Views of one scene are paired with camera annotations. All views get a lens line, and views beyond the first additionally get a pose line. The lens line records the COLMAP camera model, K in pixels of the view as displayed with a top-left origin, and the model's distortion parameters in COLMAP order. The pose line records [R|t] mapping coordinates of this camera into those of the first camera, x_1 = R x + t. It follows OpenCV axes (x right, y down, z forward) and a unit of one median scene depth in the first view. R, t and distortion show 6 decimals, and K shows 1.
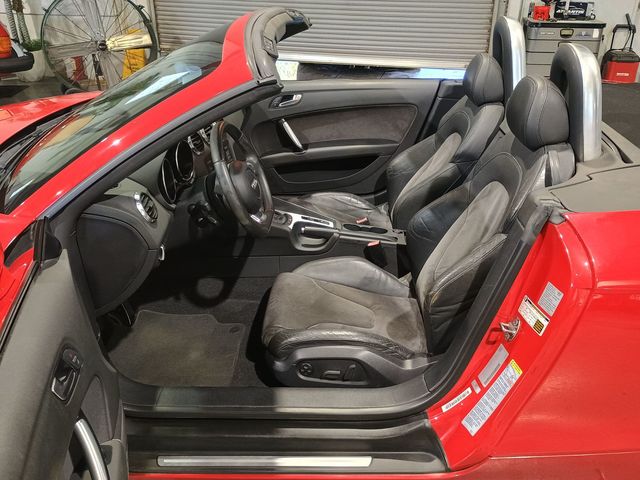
lens RADIAL K [[556.6, 0, 331.4], [0, 556.6, 243.0], [0, 0, 1]] dist [0.056039, -0.073348]
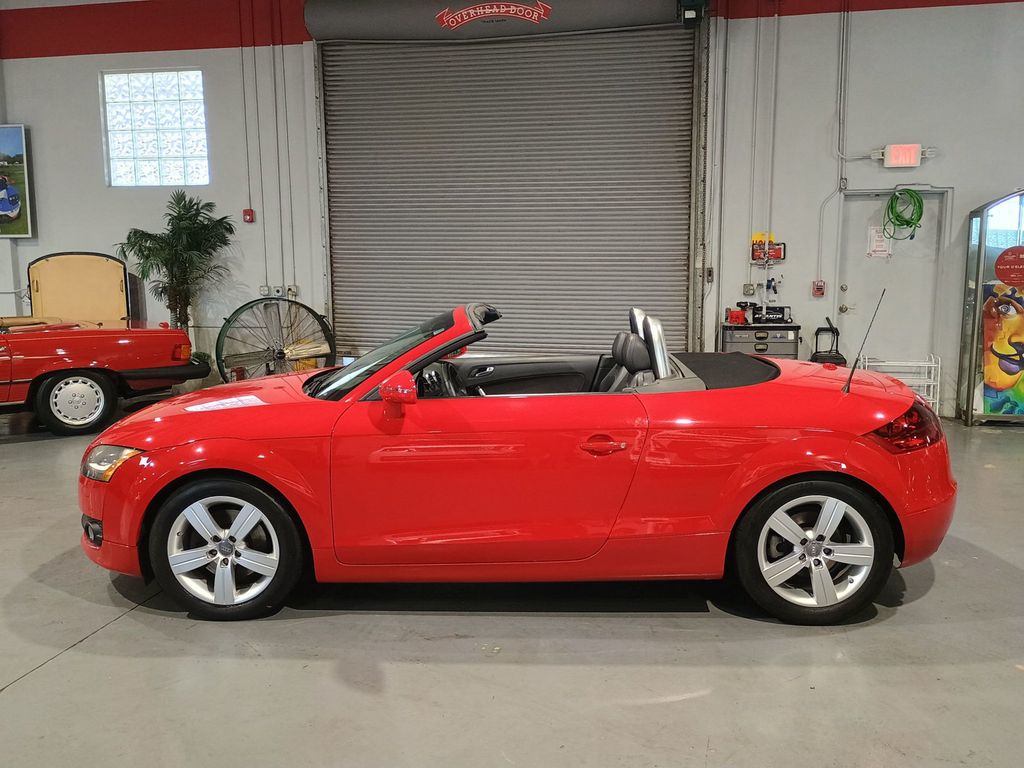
lens RADIAL K [[885.3, 0, 522.7], [0, 885.3, 393.3], [0, 0, 1]] dist [0.035423, -0.013180]
pose [[0.999929, -0.010541, -0.005526, 0.011043], [0.008228, 0.947729, -0.318970, 0.199263], [0.008599, 0.318902, 0.947749, -0.410058]]
